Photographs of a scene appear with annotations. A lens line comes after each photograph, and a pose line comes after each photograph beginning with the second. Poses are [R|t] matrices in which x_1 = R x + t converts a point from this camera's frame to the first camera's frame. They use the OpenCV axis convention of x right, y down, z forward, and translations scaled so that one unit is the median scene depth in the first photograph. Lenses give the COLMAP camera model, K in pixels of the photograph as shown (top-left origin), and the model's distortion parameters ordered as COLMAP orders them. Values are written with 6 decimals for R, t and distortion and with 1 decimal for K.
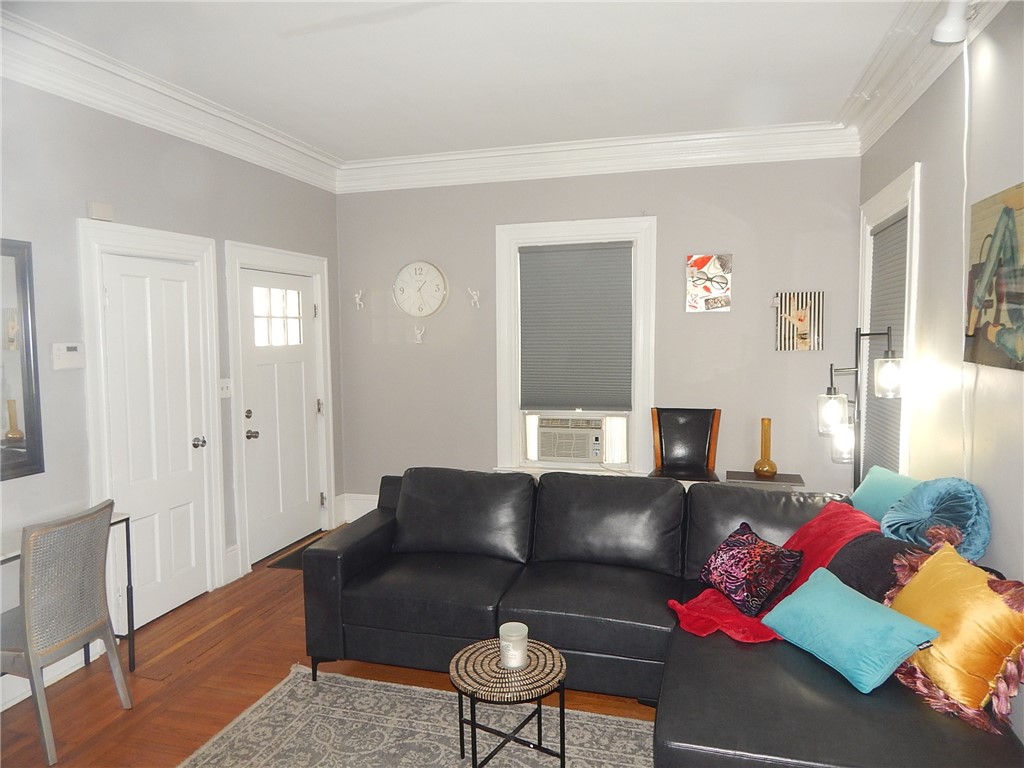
lens RADIAL K [[681.1, 0, 512.0], [0, 681.1, 384.0], [0, 0, 1]] dist [0.002040, -0.001512]
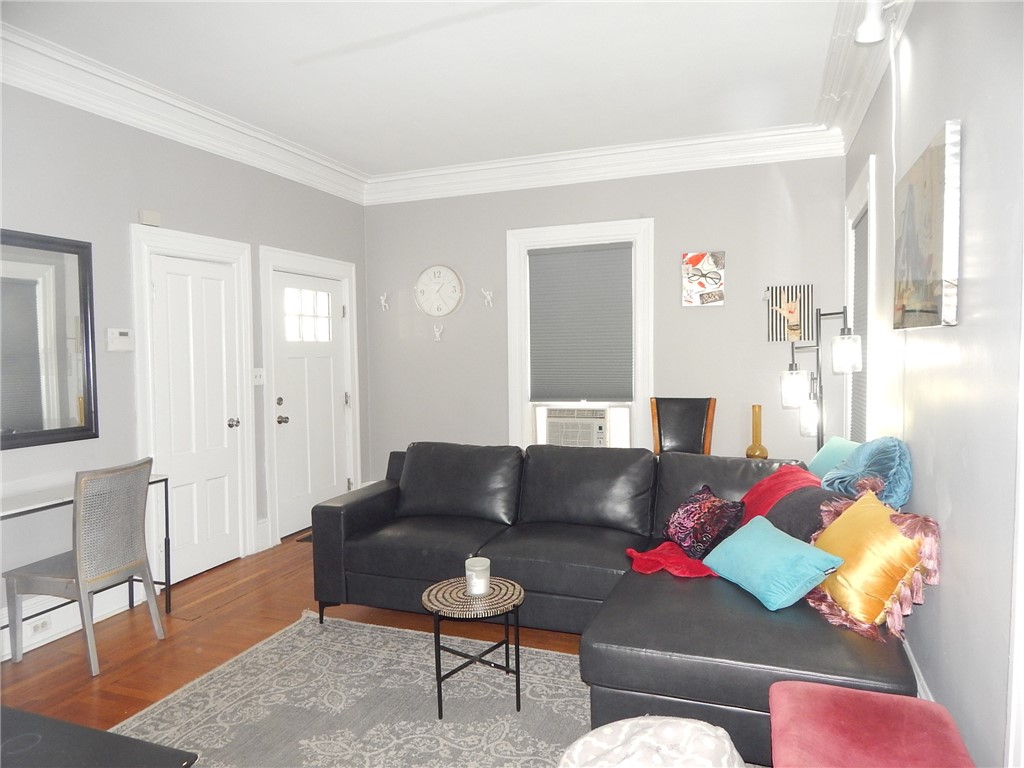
lens RADIAL K [[681.3, 0, 512.0], [0, 681.3, 384.0], [0, 0, 1]] dist [0.002795, 0.004666]
pose [[0.996689, -0.002138, -0.081278, 0.107162], [-0.000508, 0.999471, -0.032528, 0.068268], [0.081304, 0.032462, 0.996161, -0.103080]]
